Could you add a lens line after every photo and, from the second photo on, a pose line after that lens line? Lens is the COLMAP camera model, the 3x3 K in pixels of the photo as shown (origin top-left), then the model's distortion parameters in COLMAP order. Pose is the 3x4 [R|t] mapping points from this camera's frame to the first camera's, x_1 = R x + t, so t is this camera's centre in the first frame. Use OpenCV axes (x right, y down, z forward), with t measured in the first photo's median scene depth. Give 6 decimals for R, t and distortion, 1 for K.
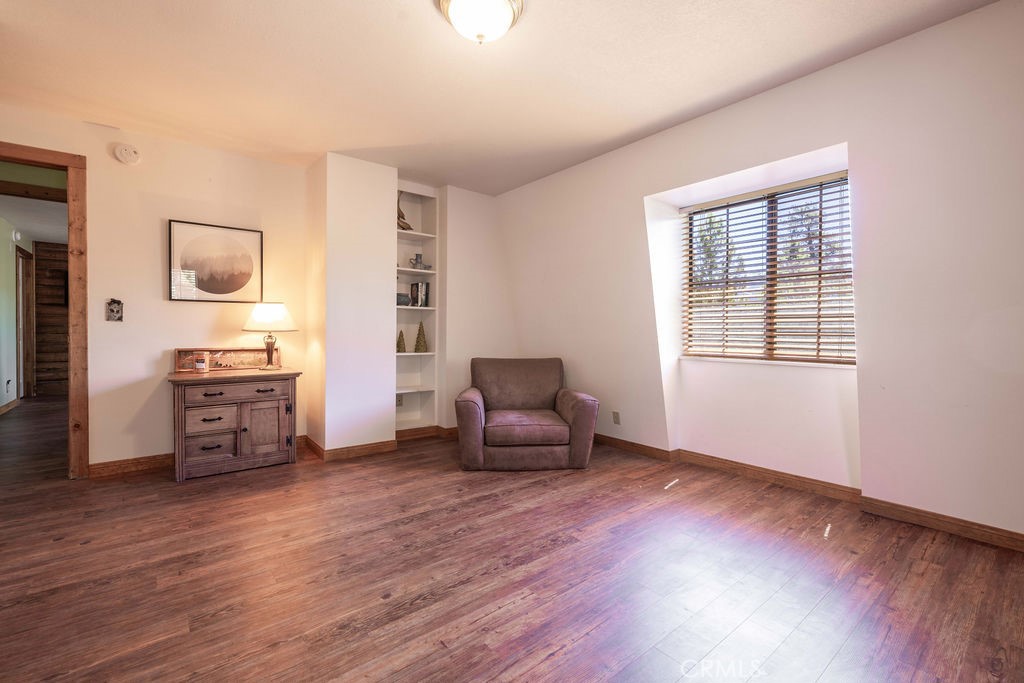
lens RADIAL K [[433.5, 0, 511.8], [0, 433.5, 338.0], [0, 0, 1]] dist [-0.003016, -0.000296]
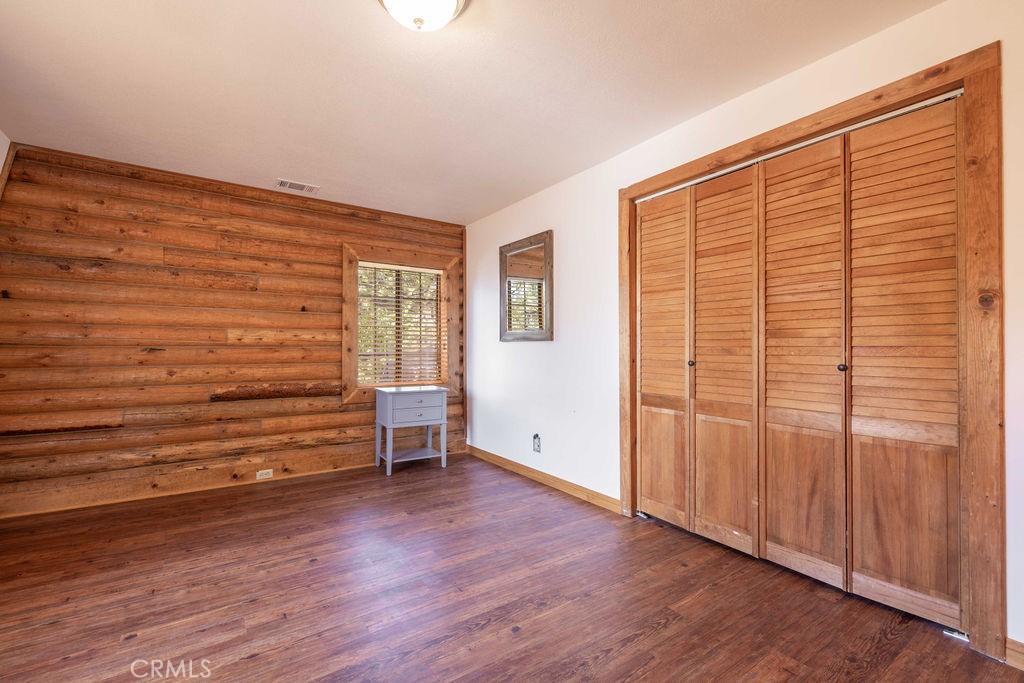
lens RADIAL K [[433.5, 0, 511.1], [0, 433.5, 343.6], [0, 0, 1]] dist [-0.003016, -0.000296]
pose [[-0.997560, -0.008990, 0.069231, -0.347158], [-0.008787, 0.999956, 0.003227, -0.054226], [-0.069257, 0.002610, -0.997595, 2.014682]]
